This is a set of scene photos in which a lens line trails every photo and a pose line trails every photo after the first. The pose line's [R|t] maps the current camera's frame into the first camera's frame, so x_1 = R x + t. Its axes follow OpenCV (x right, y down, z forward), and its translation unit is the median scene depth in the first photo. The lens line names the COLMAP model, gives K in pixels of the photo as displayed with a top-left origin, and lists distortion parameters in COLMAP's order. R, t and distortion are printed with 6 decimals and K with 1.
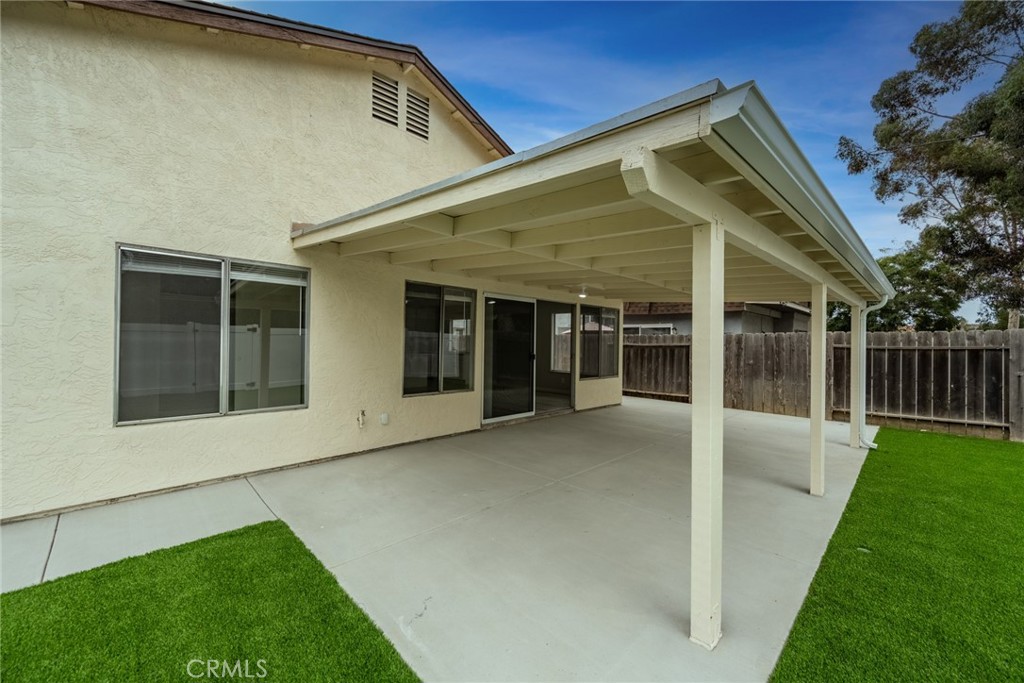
lens RADIAL K [[401.4, 0, 507.9], [0, 401.4, 343.5], [0, 0, 1]] dist [-0.000592, 0.000426]
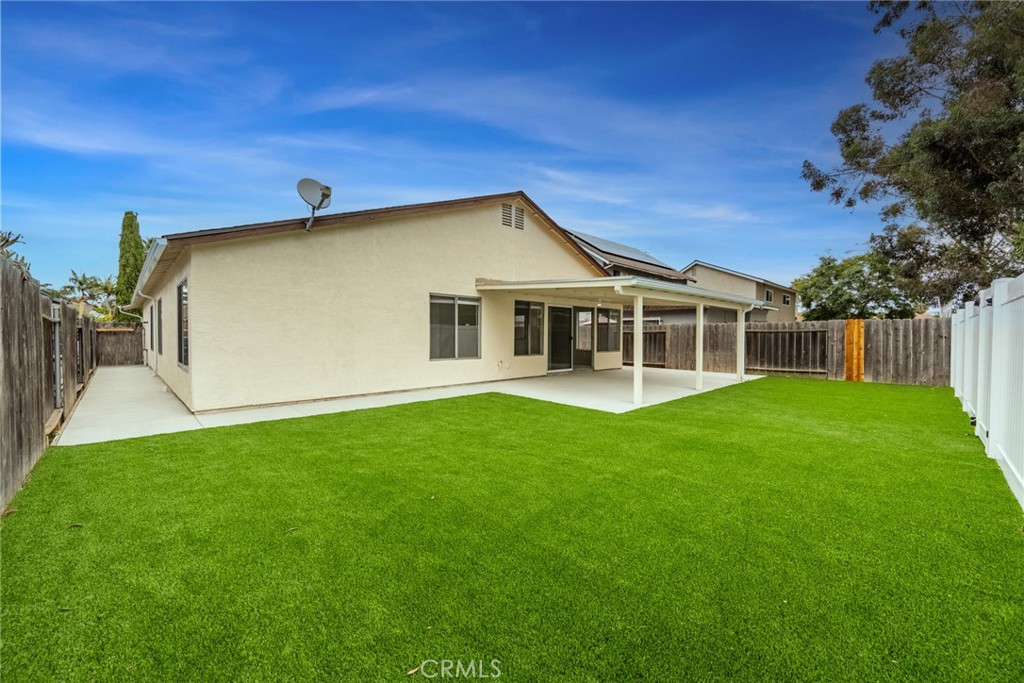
lens RADIAL K [[401.4, 0, 518.1], [0, 401.4, 339.8], [0, 0, 1]] dist [-0.000592, 0.000426]
pose [[0.999902, -0.011338, 0.008248, -0.179505], [0.011263, 0.999896, 0.009043, 0.020943], [-0.008350, -0.008950, 0.999925, -0.746317]]
